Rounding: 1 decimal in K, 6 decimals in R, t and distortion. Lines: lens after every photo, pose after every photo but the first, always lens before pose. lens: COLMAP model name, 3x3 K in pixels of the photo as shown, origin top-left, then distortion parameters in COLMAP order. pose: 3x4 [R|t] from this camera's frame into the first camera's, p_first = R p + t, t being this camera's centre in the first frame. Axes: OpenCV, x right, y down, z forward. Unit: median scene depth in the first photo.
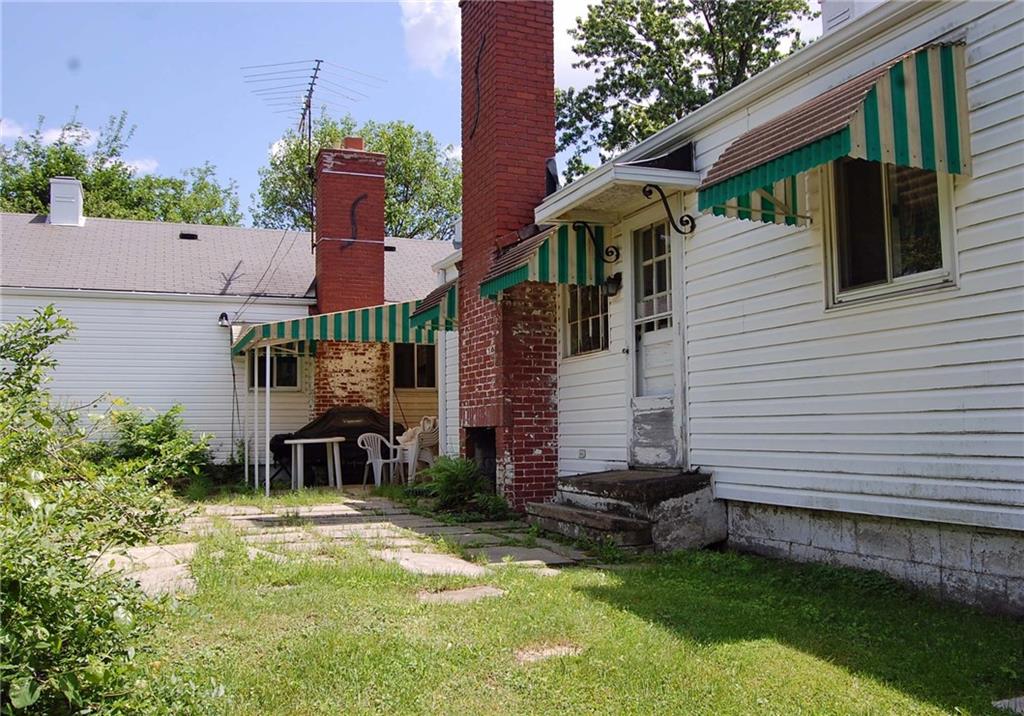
lens RADIAL K [[854.3, 0, 513.1], [0, 854.3, 360.7], [0, 0, 1]] dist [-0.070496, -0.004015]
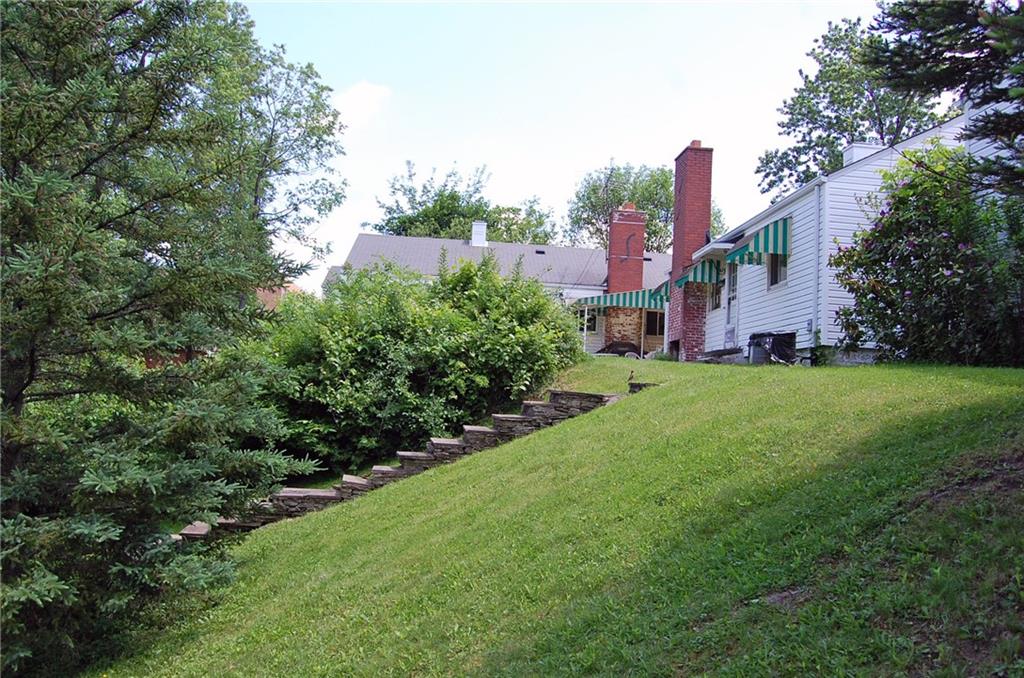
lens RADIAL K [[798.7, 0, 512.8], [0, 798.7, 339.7], [0, 0, 1]] dist [-0.043443, -0.000014]
pose [[0.945619, 0.038151, -0.323032, 0.158563], [-0.041156, 0.999150, -0.002475, 0.061591], [0.322663, 0.015636, 0.946385, -0.793837]]
